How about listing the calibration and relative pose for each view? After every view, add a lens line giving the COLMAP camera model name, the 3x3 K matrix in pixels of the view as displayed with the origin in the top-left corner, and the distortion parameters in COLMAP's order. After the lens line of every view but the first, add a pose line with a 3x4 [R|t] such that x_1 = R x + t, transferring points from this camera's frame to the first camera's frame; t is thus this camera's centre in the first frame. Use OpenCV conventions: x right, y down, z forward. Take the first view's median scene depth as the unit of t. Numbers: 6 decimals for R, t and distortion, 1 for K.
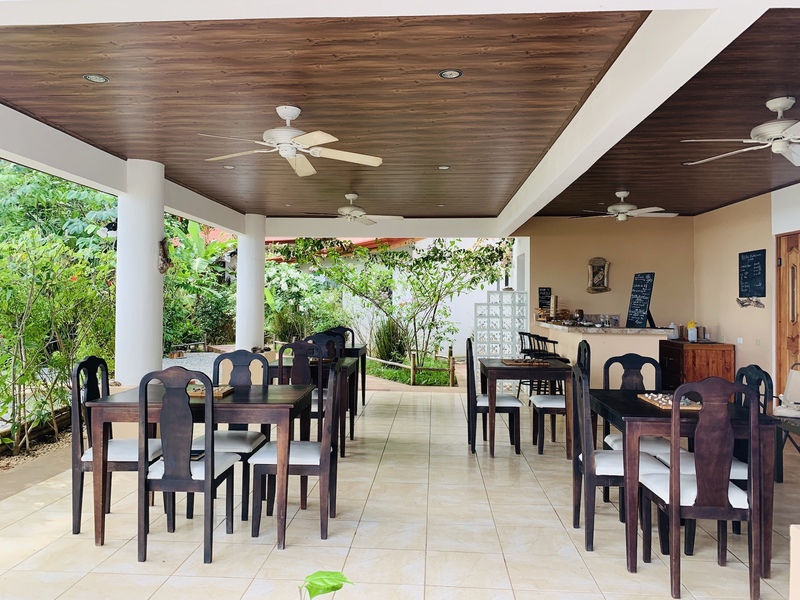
lens RADIAL K [[612.0, 0, 399.8], [0, 612.0, 300.5], [0, 0, 1]] dist [0.003490, -0.019154]
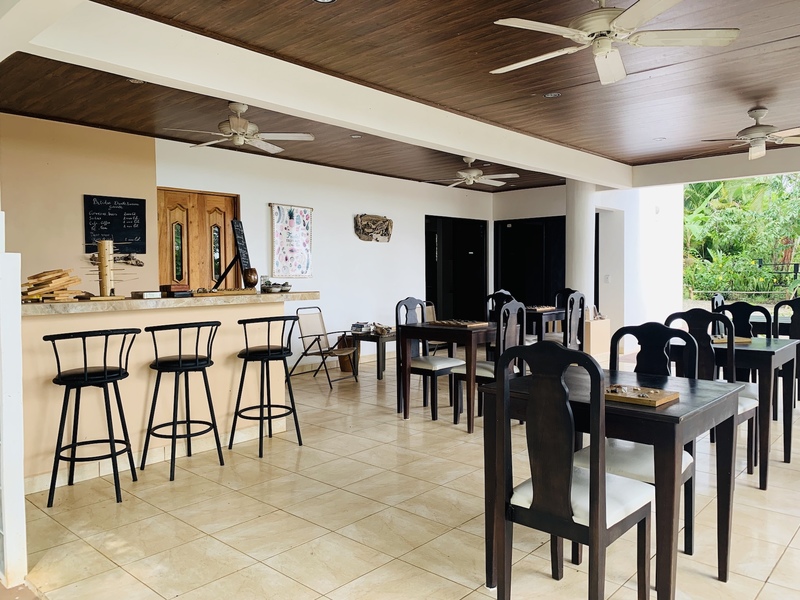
lens RADIAL K [[612.0, 0, 402.7], [0, 612.0, 296.9], [0, 0, 1]] dist [0.003490, -0.019154]
pose [[-0.779825, -0.020697, 0.625655, -0.240482], [0.006951, 0.999105, 0.041714, 0.021366], [-0.625959, 0.036879, -0.778984, 1.432328]]
